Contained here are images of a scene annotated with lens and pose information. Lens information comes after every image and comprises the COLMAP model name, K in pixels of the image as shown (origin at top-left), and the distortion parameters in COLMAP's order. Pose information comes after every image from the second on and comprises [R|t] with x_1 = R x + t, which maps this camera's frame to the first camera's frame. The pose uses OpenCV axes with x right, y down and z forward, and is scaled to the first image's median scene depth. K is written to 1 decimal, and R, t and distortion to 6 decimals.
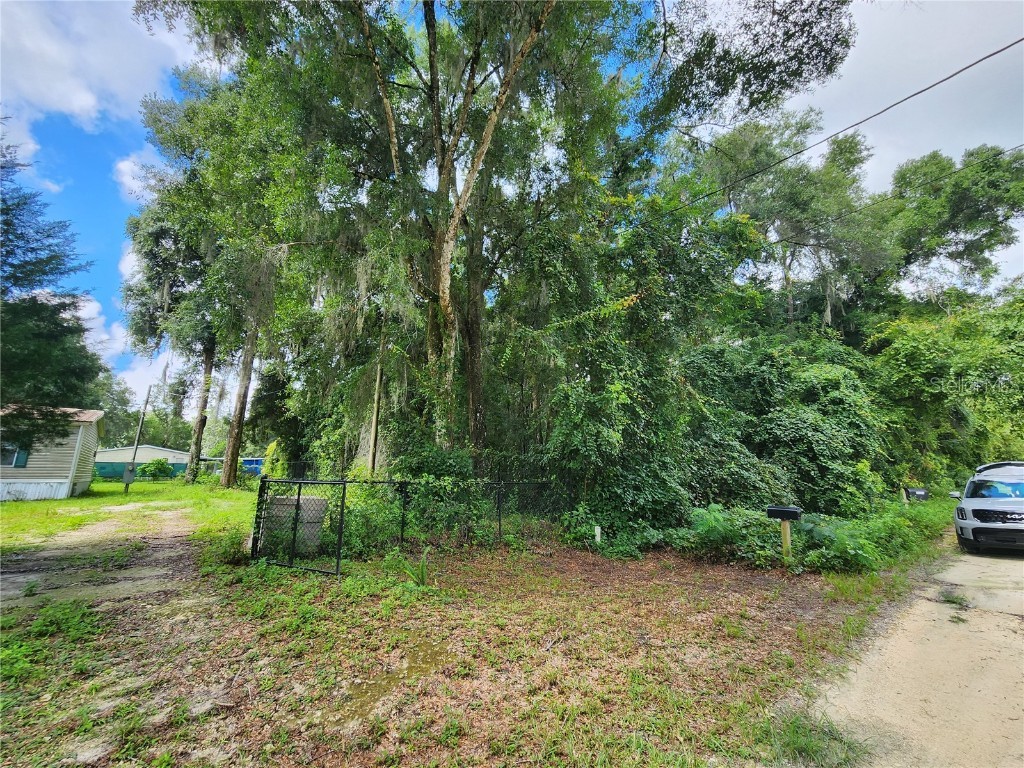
lens RADIAL K [[411.4, 0, 514.3], [0, 411.4, 389.5], [0, 0, 1]] dist [0.000462, -0.000374]
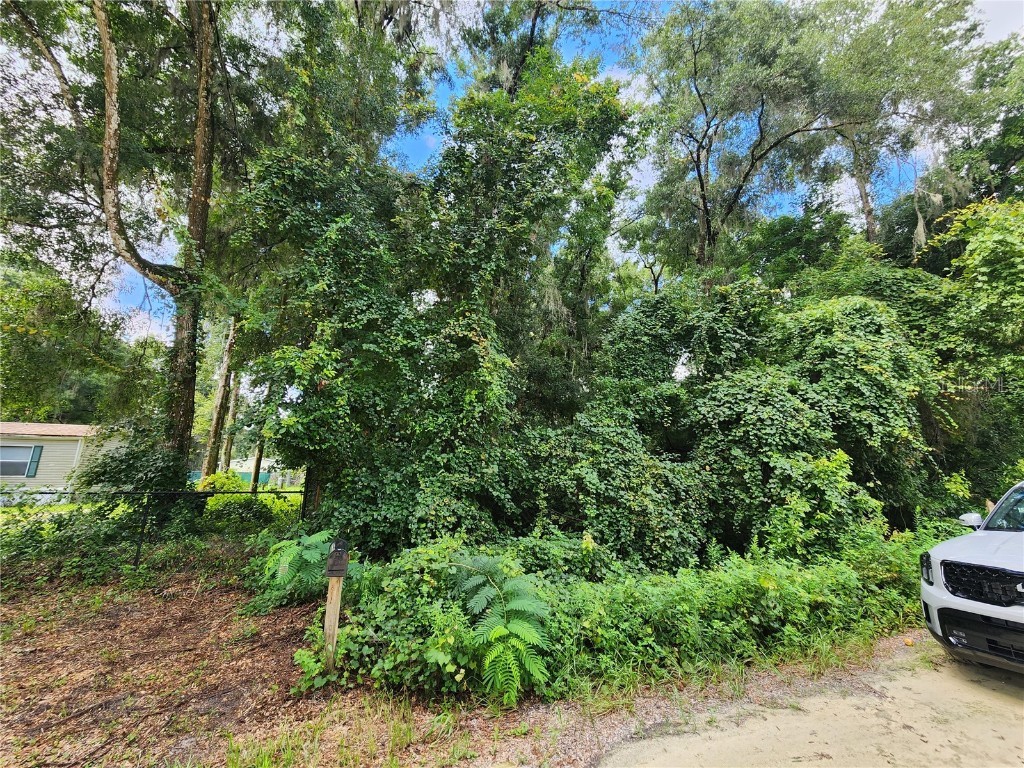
lens RADIAL K [[411.4, 0, 514.3], [0, 411.4, 389.5], [0, 0, 1]] dist [0.000462, -0.000374]
pose [[0.958207, -0.067547, -0.277987, 0.512597], [0.062473, 0.997679, -0.027082, 0.068269], [0.279171, 0.008583, 0.960203, 0.306528]]
